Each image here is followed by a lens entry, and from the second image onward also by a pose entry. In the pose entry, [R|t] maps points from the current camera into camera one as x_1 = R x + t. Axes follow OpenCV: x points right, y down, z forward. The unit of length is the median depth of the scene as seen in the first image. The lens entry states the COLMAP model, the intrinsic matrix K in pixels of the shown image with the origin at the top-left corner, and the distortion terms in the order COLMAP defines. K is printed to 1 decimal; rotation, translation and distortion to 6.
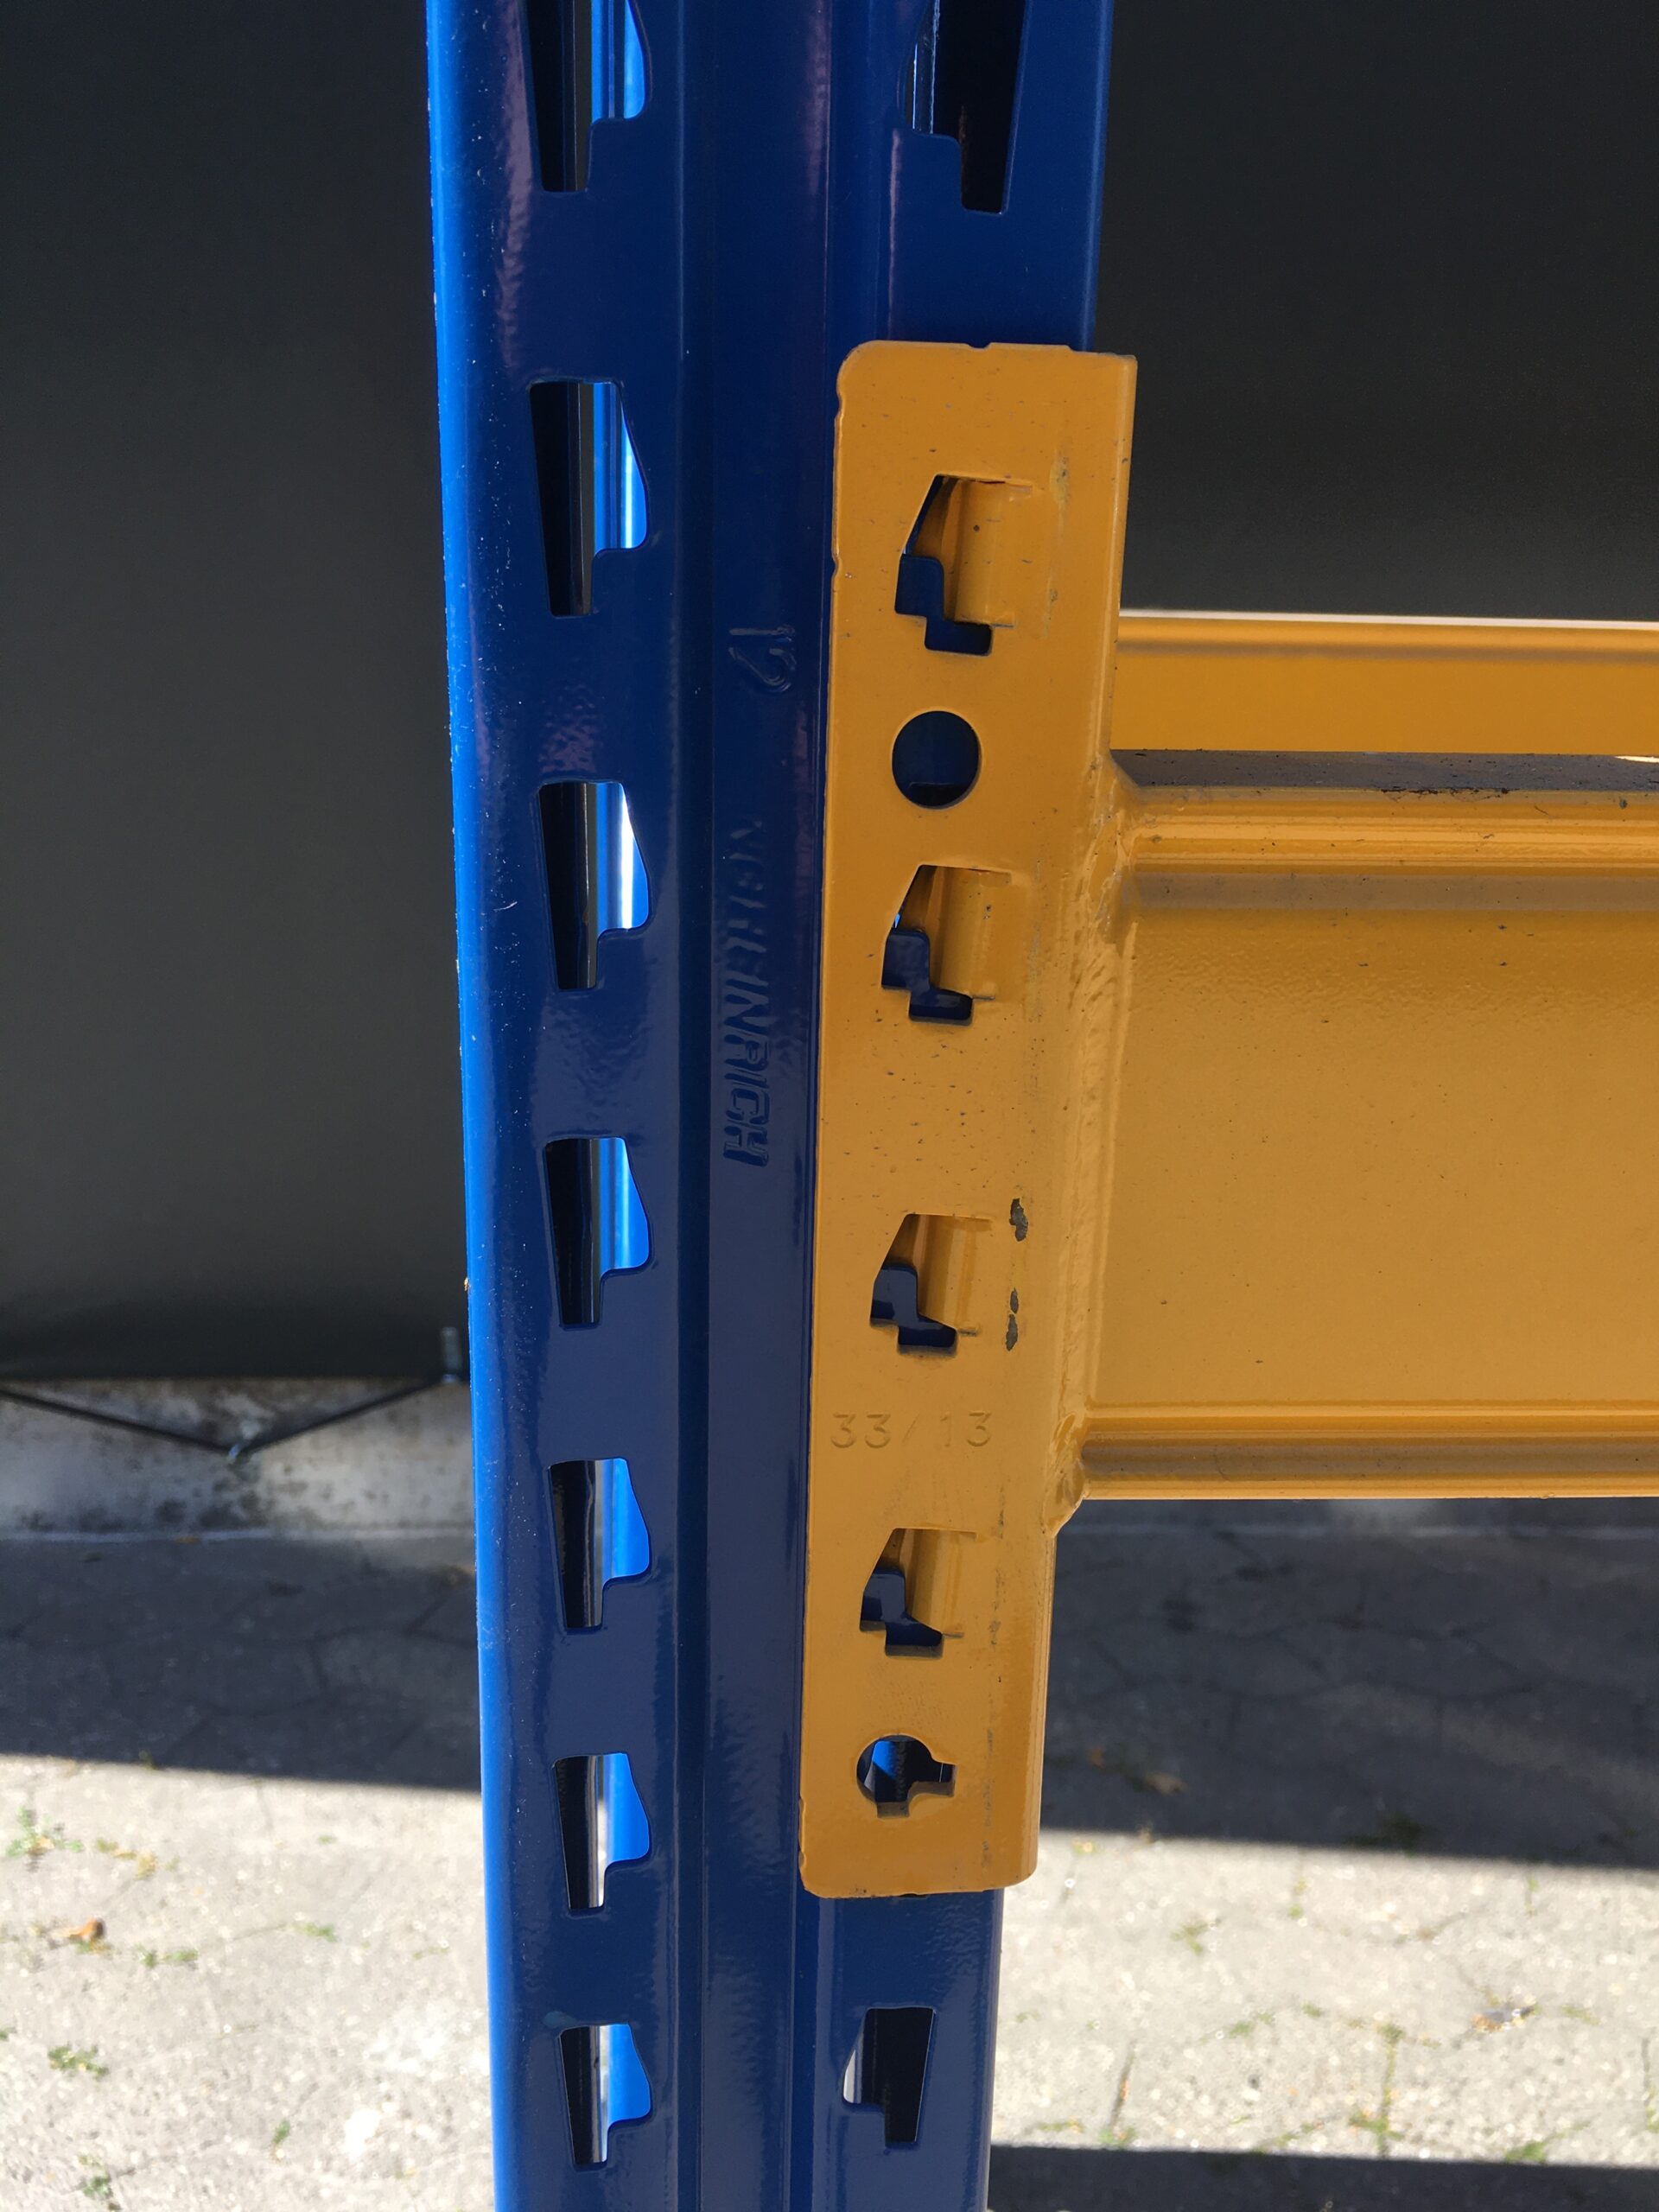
lens RADIAL K [[1874.5, 0, 829.5], [0, 1874.5, 1106.0], [0, 0, 1]] dist [-0.004080, -0.002703]
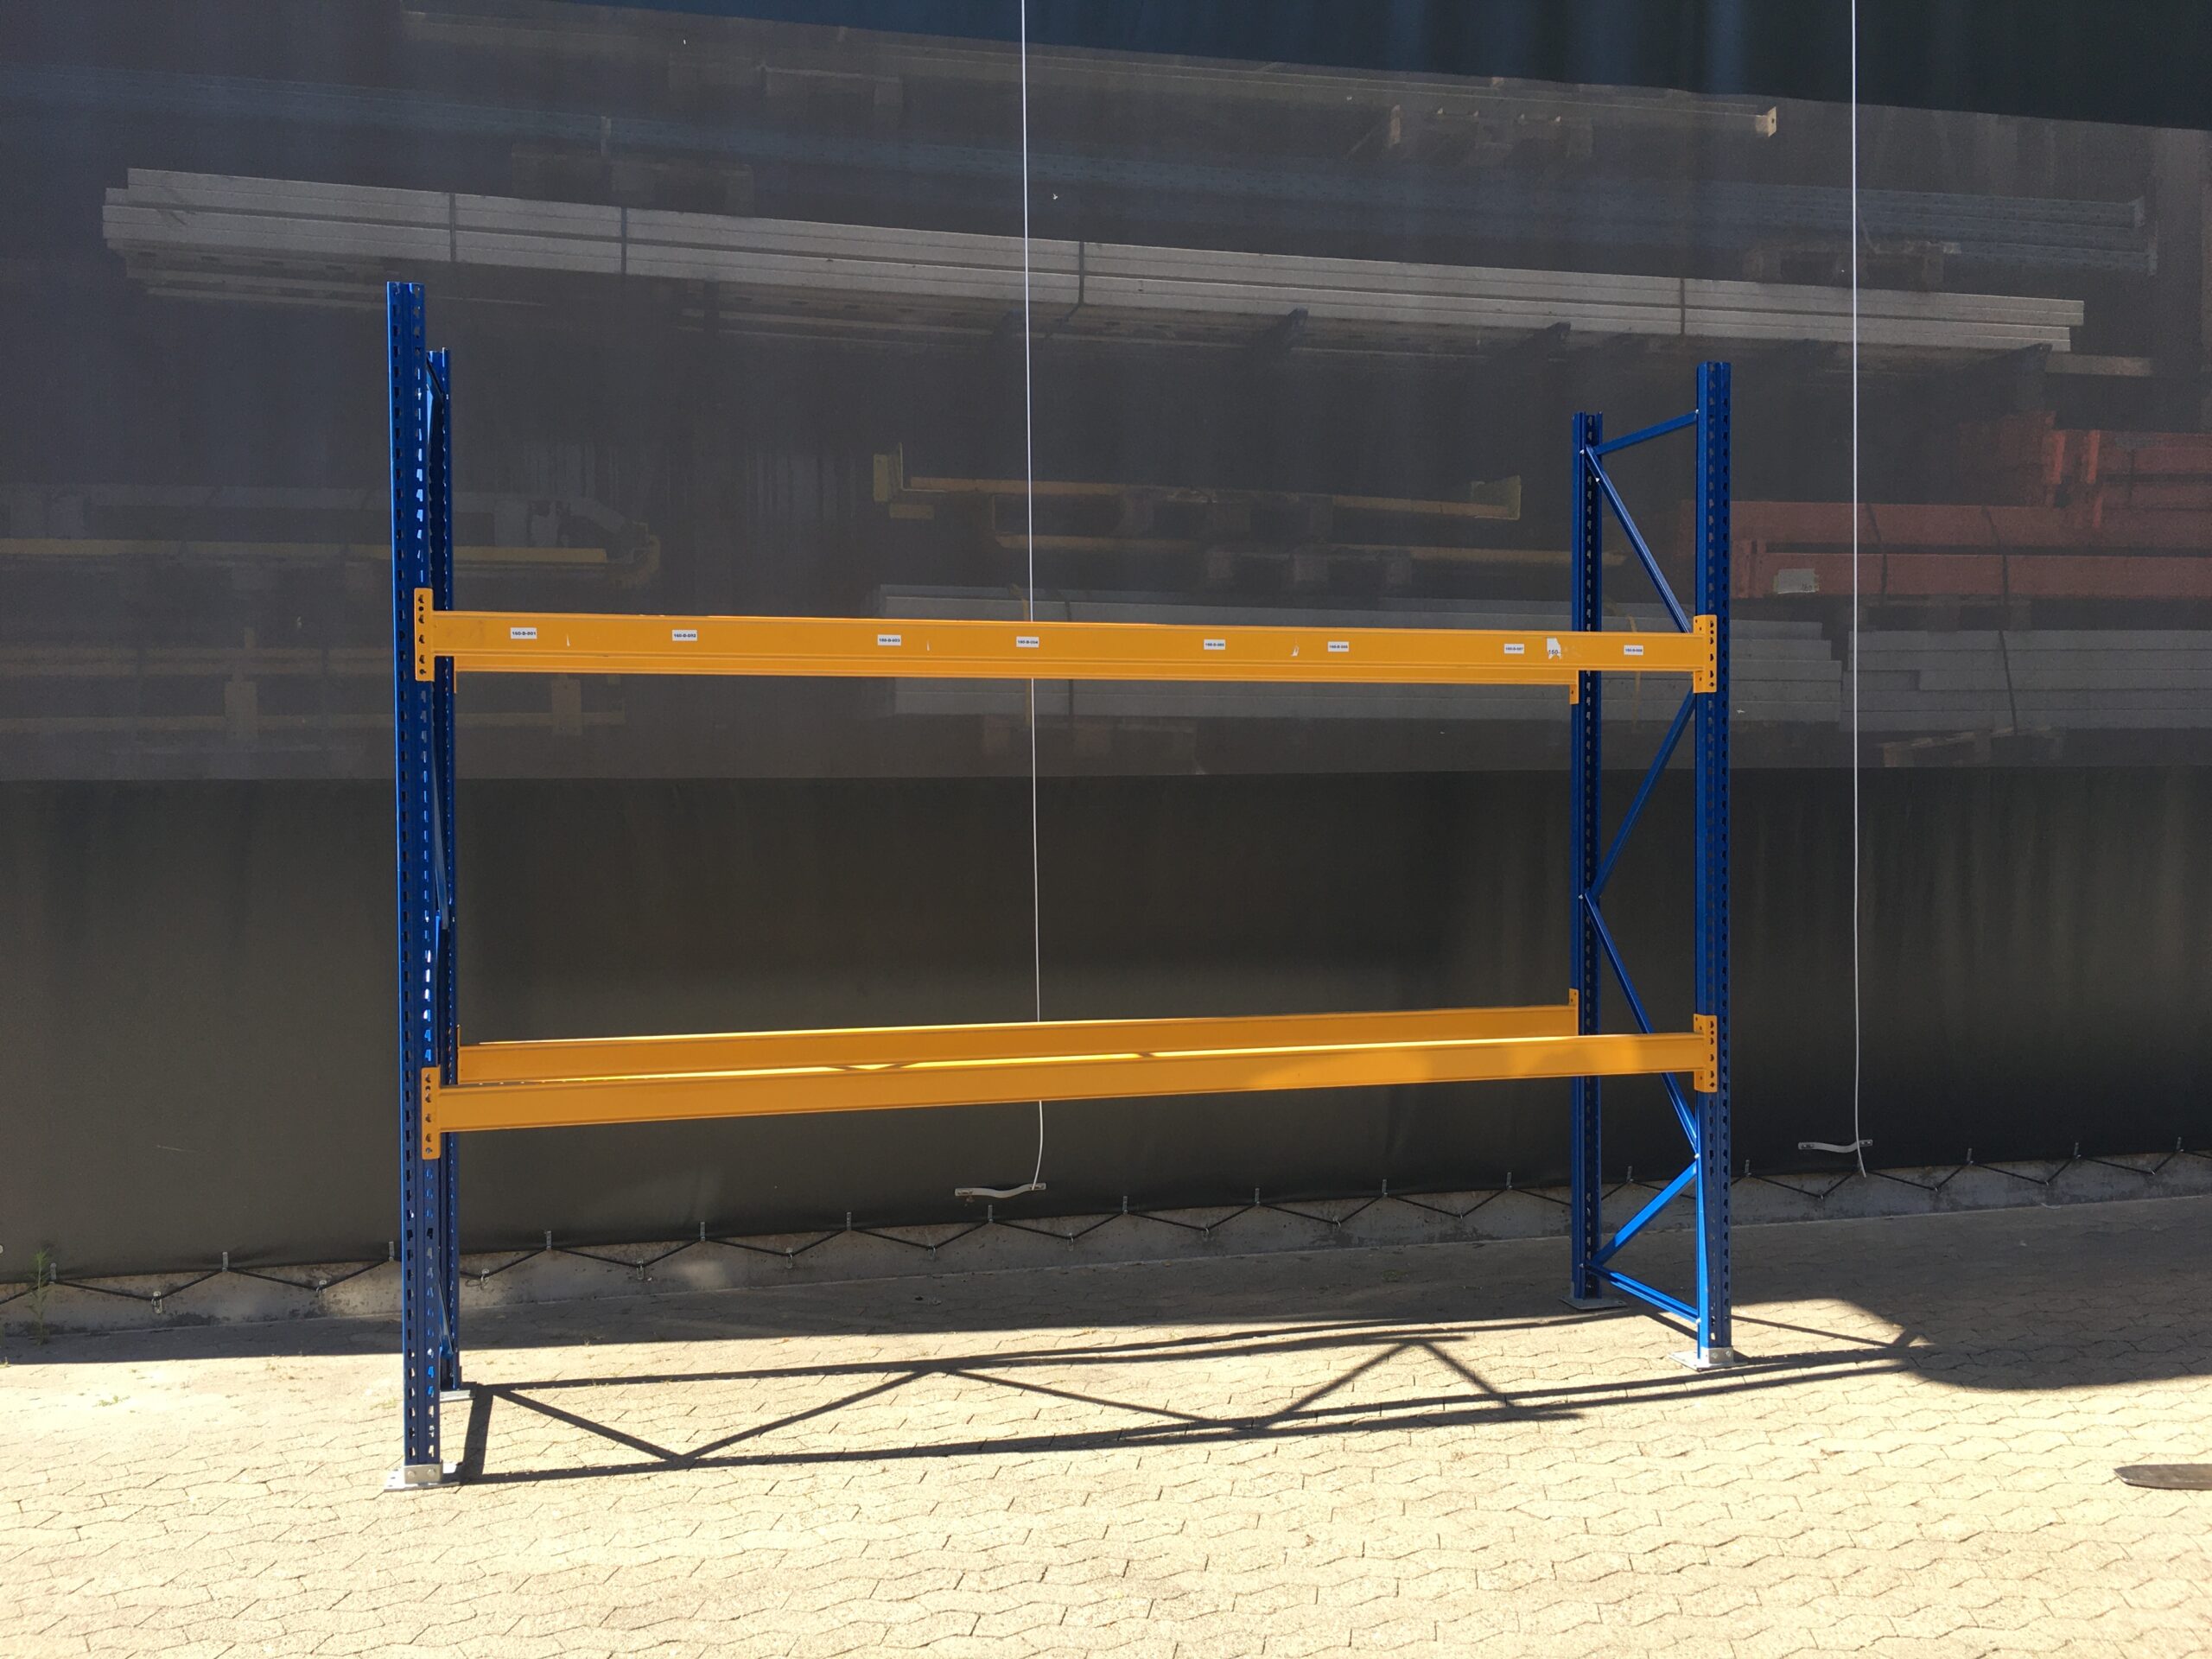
lens RADIAL K [[1874.5, 0, 1106.0], [0, 1874.5, 829.5], [0, 0, 1]] dist [-0.004080, -0.002703]
pose [[0.983236, -0.037337, 0.178473, 0.439430], [0.080626, 0.966947, -0.241894, 0.301957], [-0.163542, 0.252229, 0.953748, -2.352882]]
